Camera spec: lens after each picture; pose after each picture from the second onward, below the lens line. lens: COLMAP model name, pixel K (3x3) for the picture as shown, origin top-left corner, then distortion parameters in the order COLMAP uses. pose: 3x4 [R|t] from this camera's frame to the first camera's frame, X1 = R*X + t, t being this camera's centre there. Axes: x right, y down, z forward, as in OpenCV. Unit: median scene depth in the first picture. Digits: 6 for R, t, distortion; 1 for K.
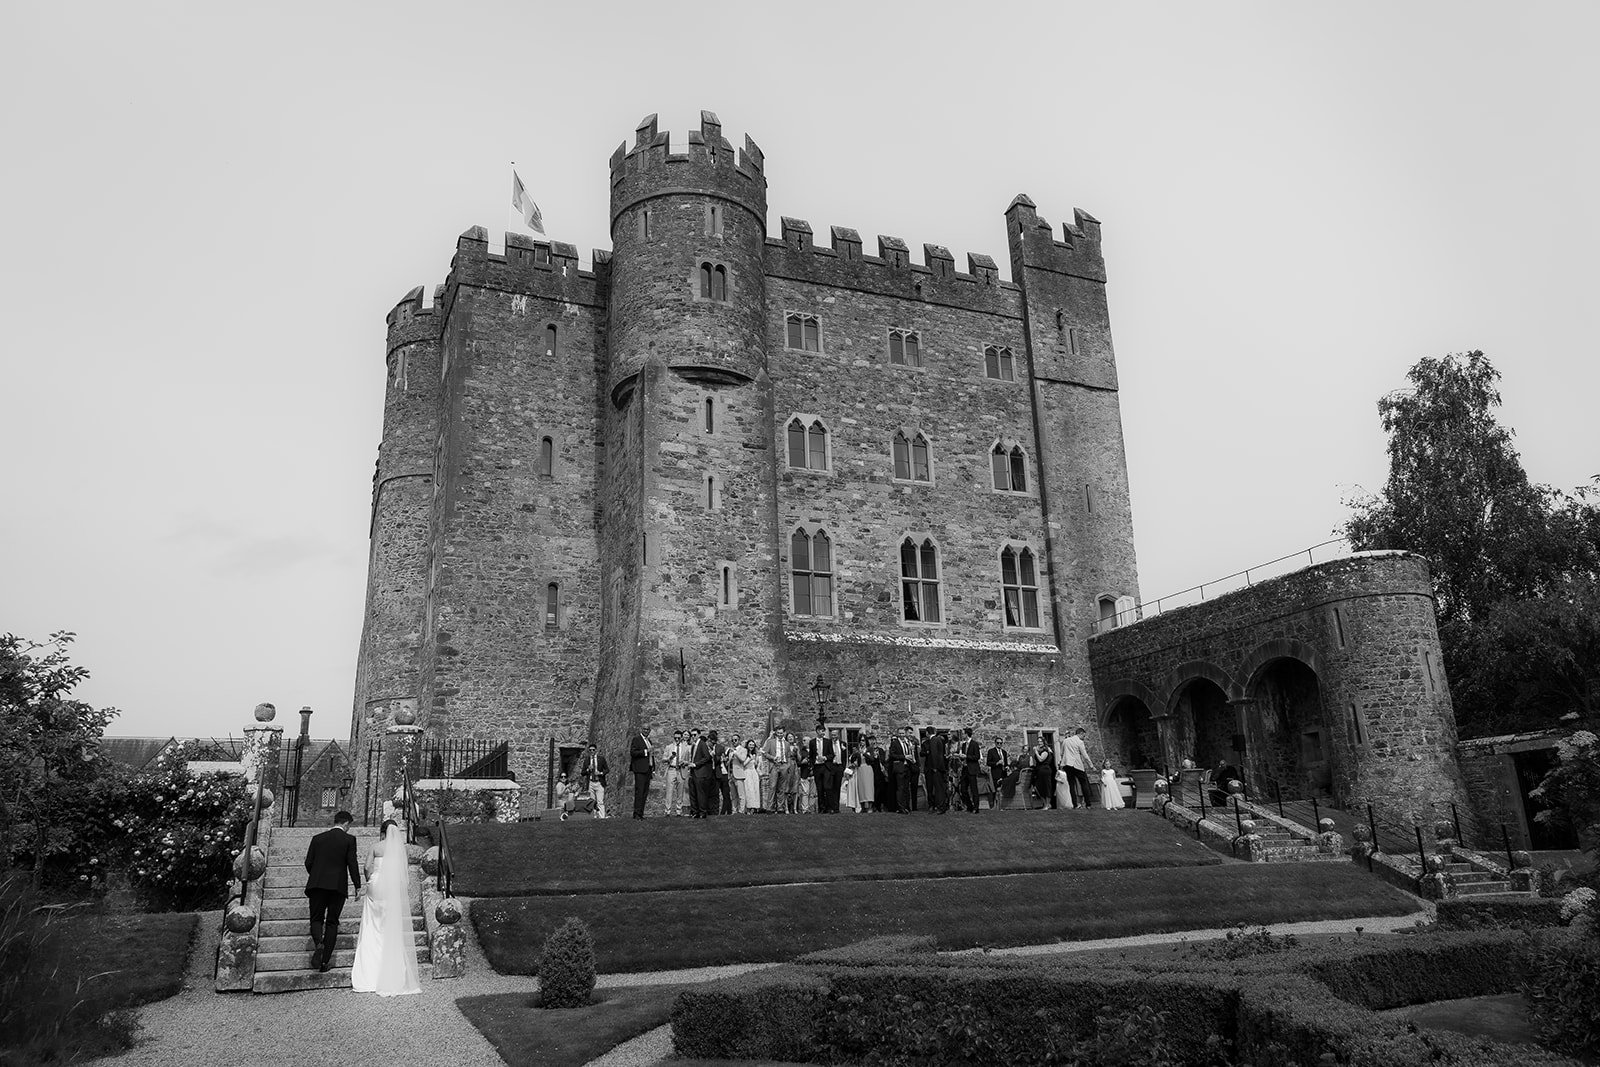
lens RADIAL K [[1061.8, 0, 799.0], [0, 1061.8, 549.9], [0, 0, 1]] dist [-0.036867, 0.001344]
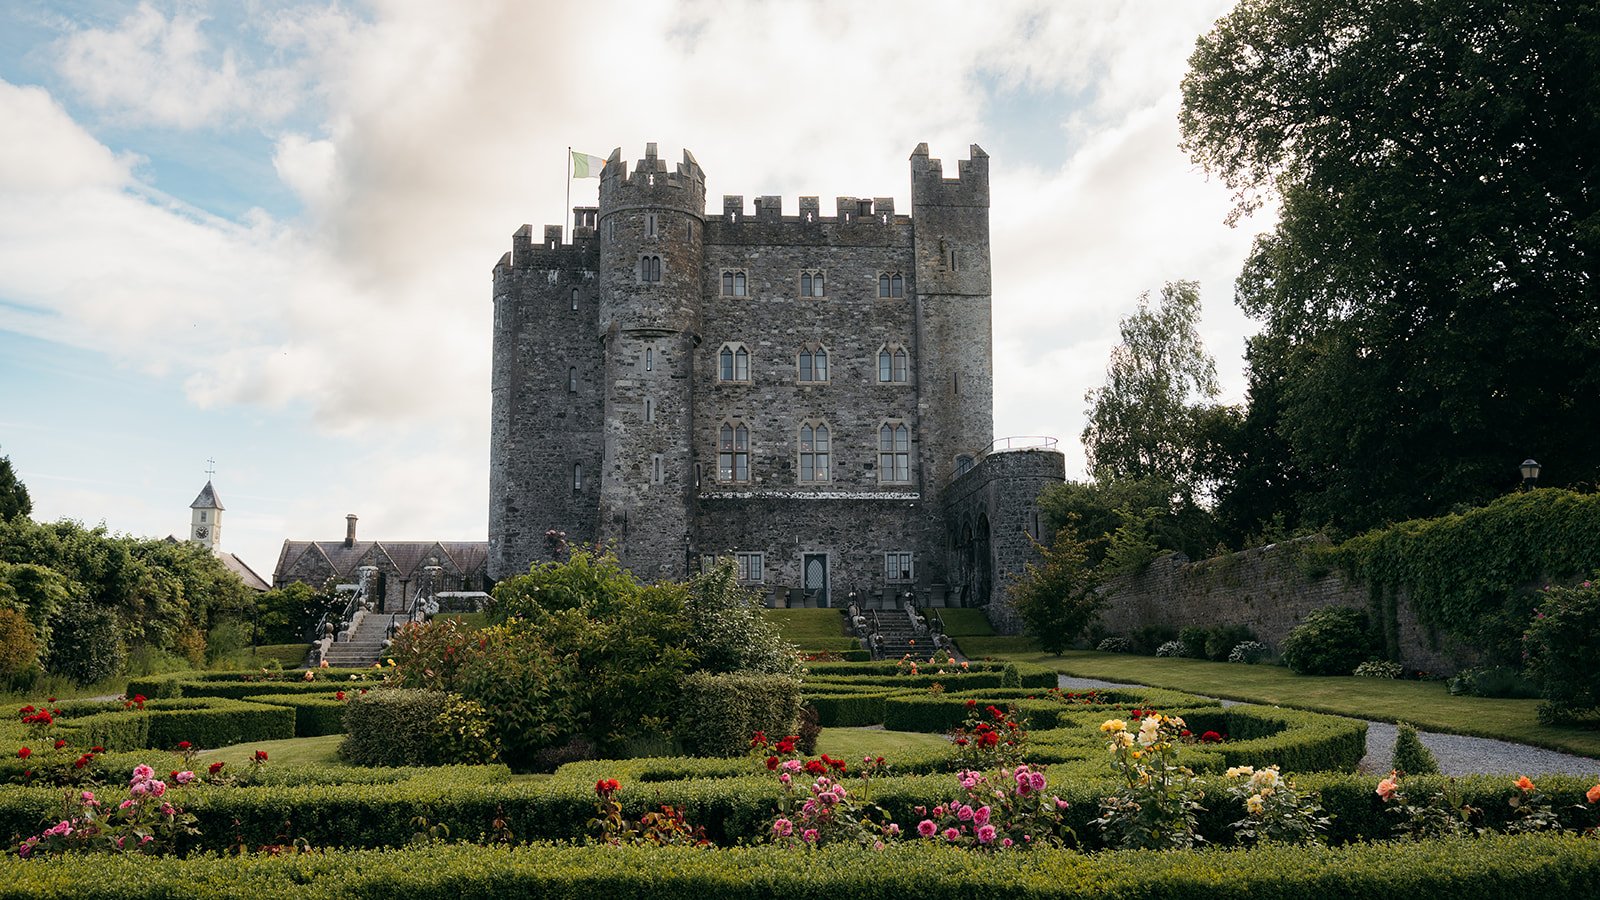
lens RADIAL K [[1161.9, 0, 800.0], [0, 1161.9, 450.0], [0, 0, 1]] dist [-0.031466, 0.002974]
pose [[0.964156, -0.026518, -0.264008, 0.516135], [0.056361, 0.992755, 0.106114, -0.144970], [0.259281, -0.117190, 0.958666, -0.537078]]
